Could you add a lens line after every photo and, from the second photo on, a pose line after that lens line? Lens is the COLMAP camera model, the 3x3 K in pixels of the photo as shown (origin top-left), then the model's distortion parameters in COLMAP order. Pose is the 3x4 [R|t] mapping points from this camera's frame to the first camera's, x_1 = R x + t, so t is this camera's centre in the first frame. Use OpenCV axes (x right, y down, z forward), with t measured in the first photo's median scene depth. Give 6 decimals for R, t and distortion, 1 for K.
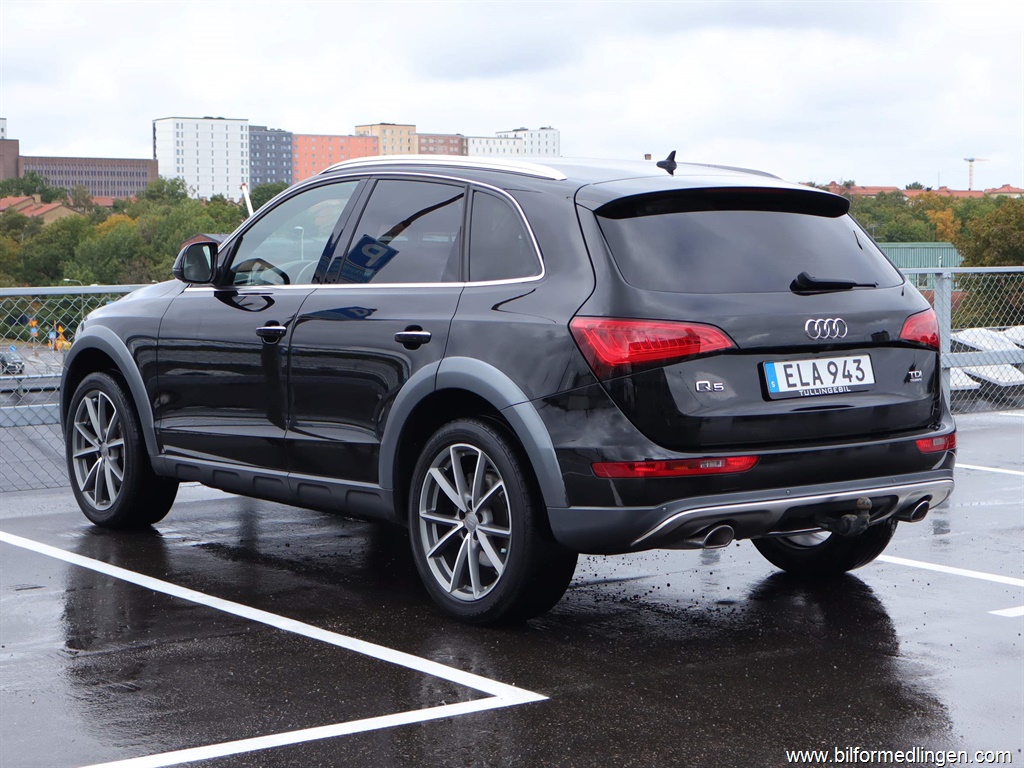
lens RADIAL K [[1975.2, 0, 507.7], [0, 1975.2, 385.1], [0, 0, 1]] dist [0.282396, 0.000000]
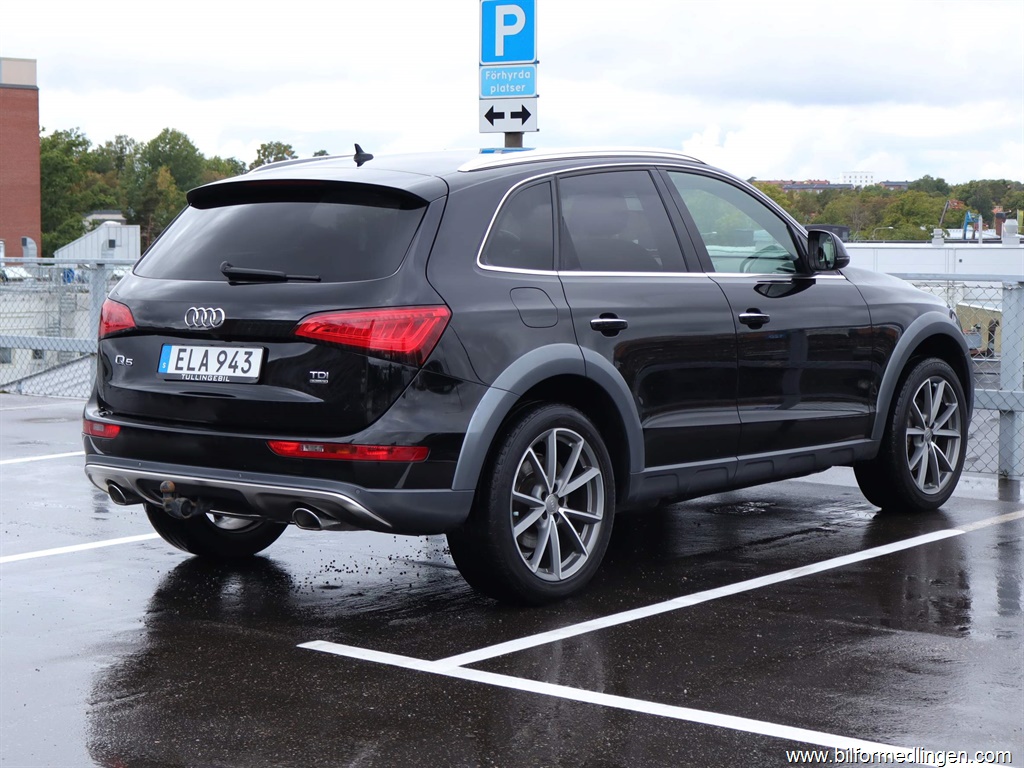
lens RADIAL K [[1975.2, 0, 519.7], [0, 1975.2, 382.5], [0, 0, 1]] dist [0.282396, 0.000000]
pose [[0.204941, 0.079366, -0.975551, 1.191317], [-0.070881, 0.995293, 0.066082, -0.073816], [0.976205, 0.055605, 0.209602, 0.937190]]
